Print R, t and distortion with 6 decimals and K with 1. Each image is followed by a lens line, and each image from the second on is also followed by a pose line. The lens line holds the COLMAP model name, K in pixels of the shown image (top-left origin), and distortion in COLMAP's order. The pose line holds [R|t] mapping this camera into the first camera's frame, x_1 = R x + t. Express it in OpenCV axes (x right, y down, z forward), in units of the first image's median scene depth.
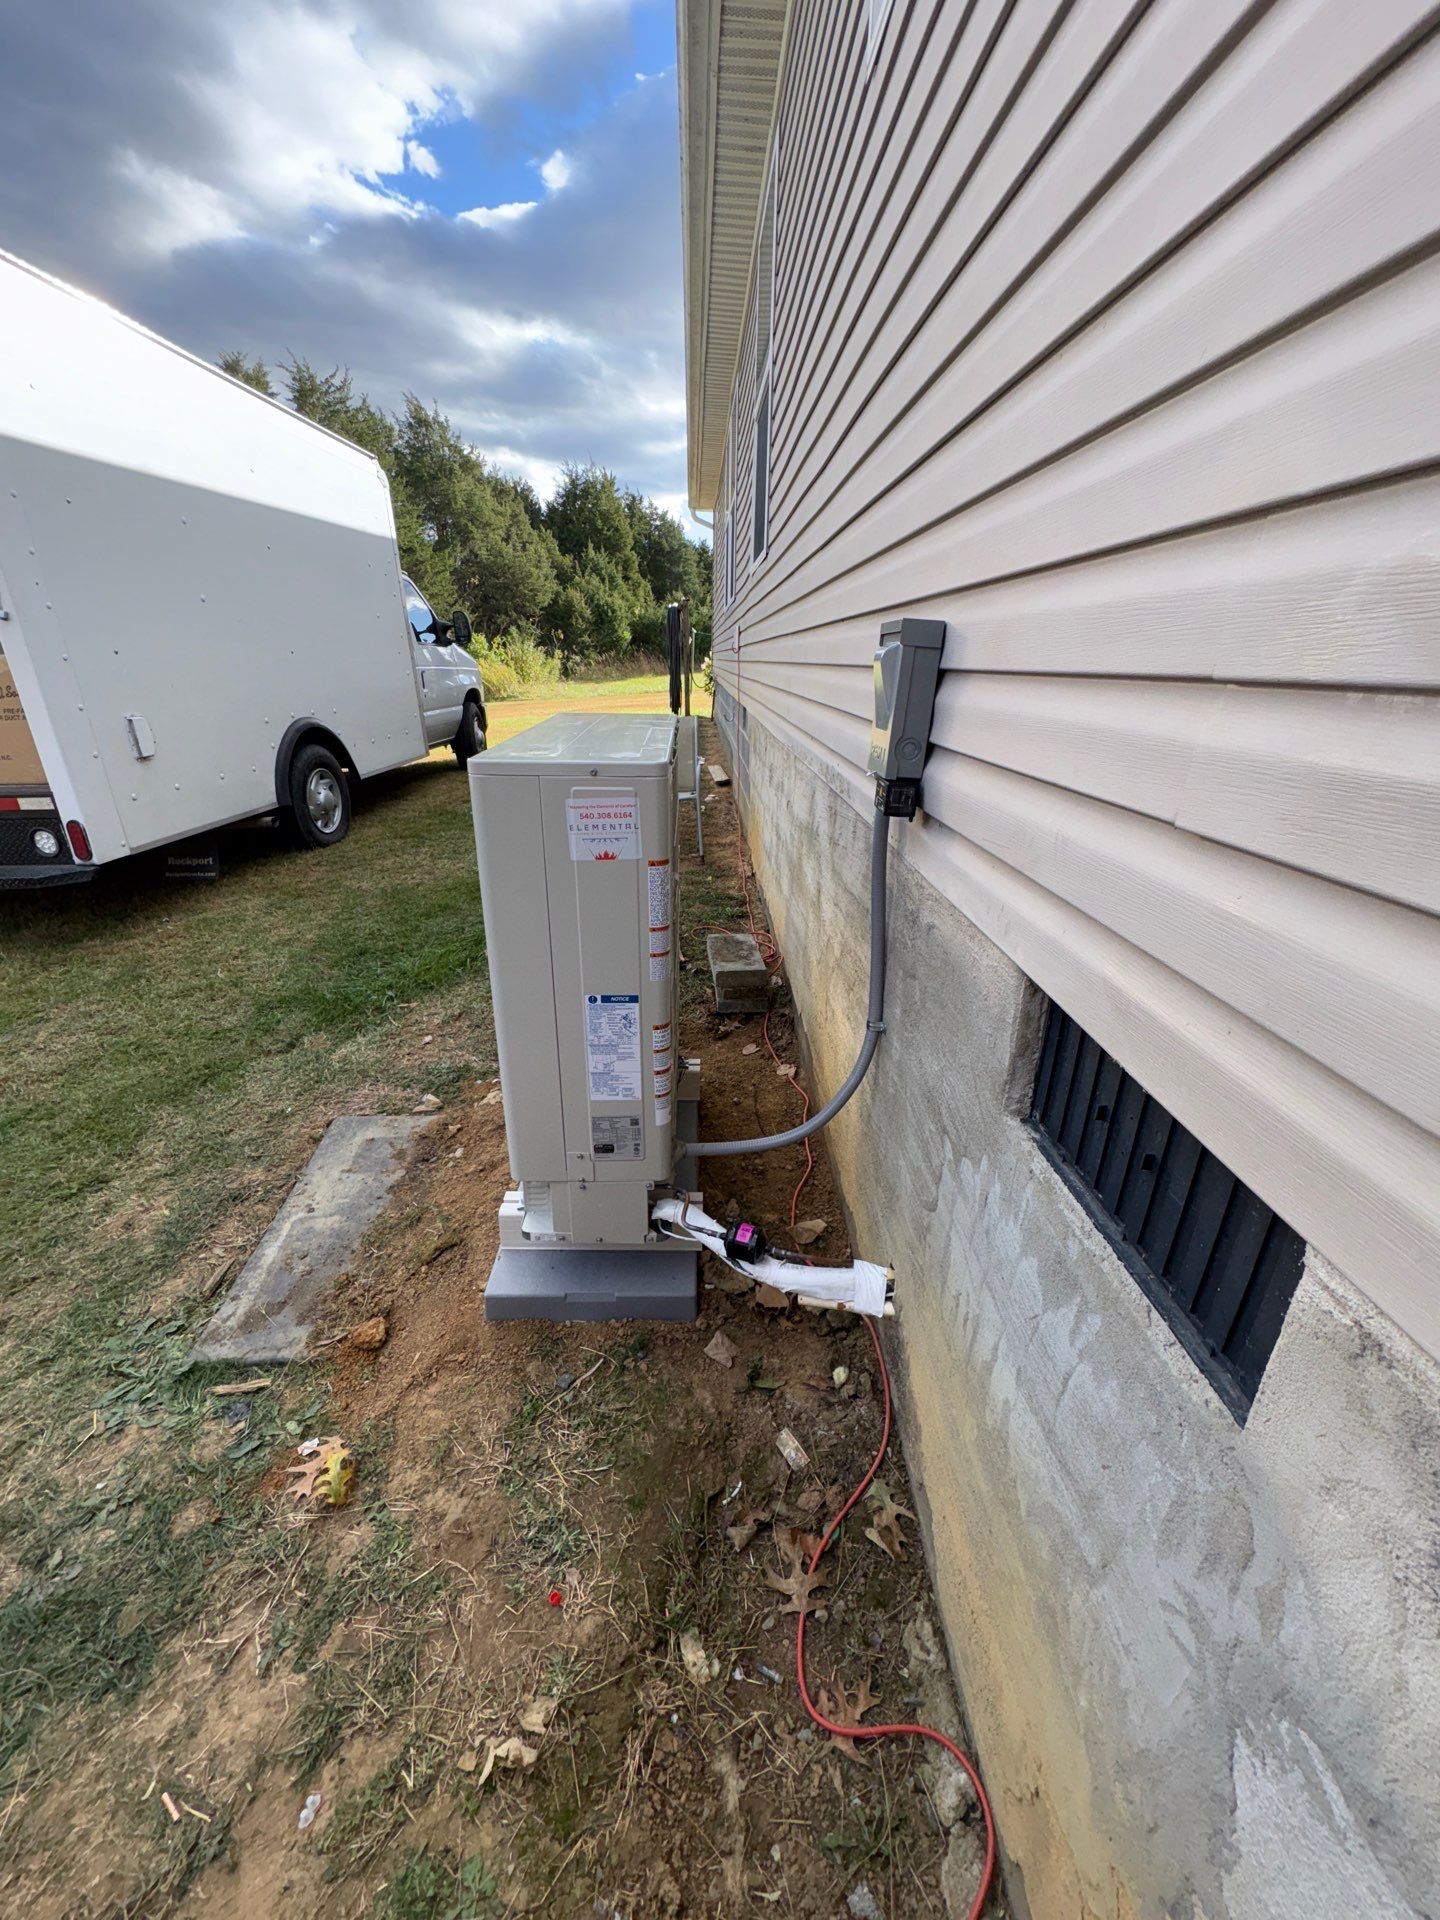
lens RADIAL K [[758.4, 0, 720.0], [0, 758.4, 960.0], [0, 0, 1]] dist [0.000847, 0.000562]
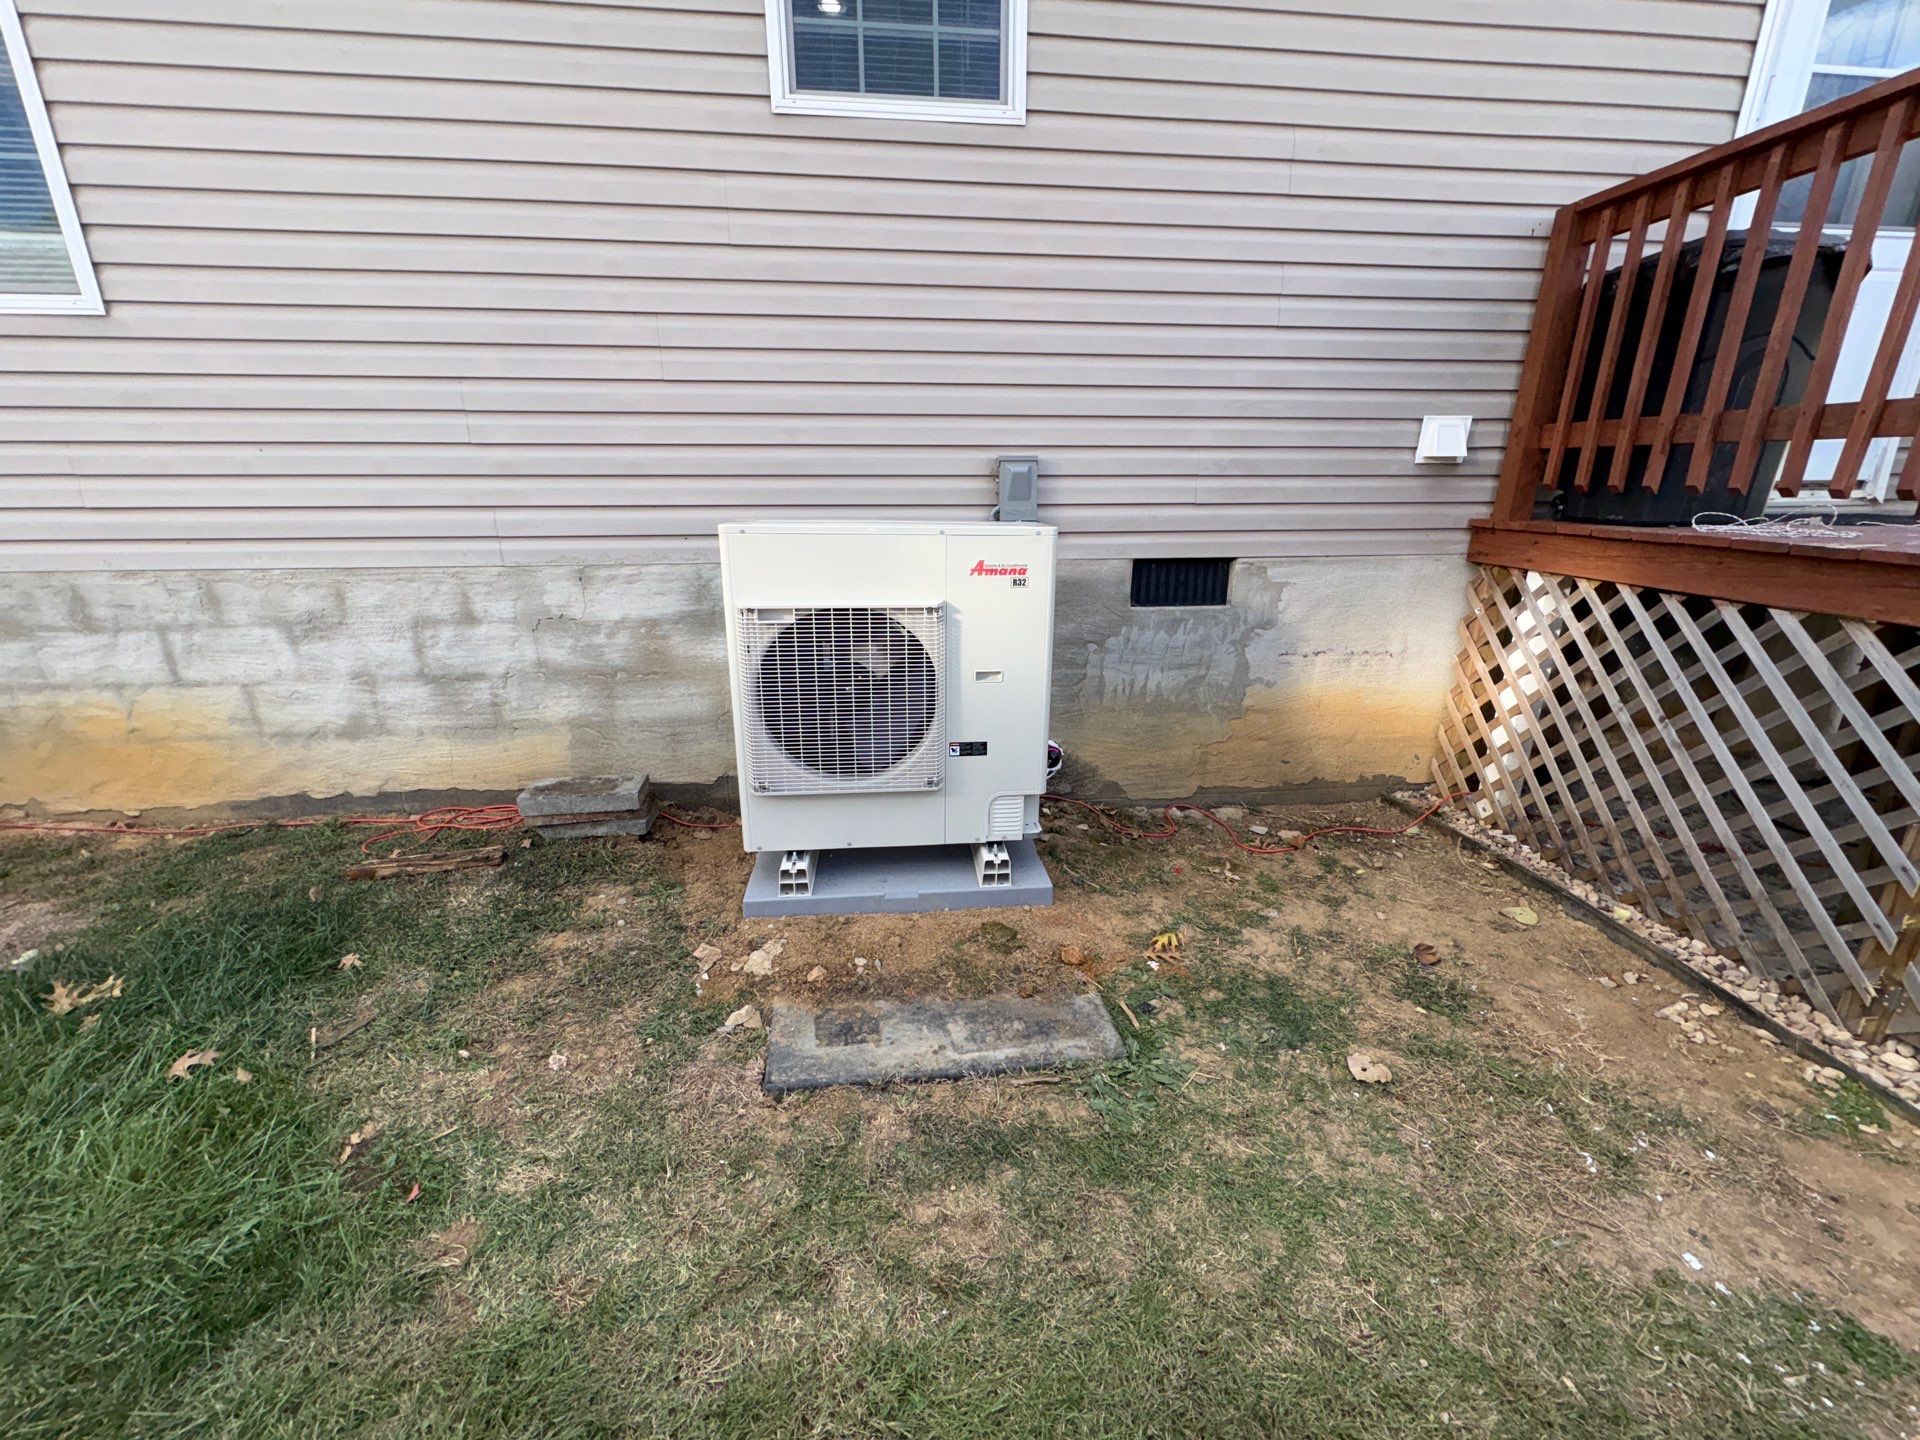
lens RADIAL K [[758.4, 0, 960.0], [0, 758.4, 720.0], [0, 0, 1]] dist [0.000847, 0.000562]
pose [[-0.068477, -0.330155, 0.941440, -1.723975], [0.357378, 0.872914, 0.332118, -0.438548], [-0.931446, 0.359192, 0.058216, 1.039271]]
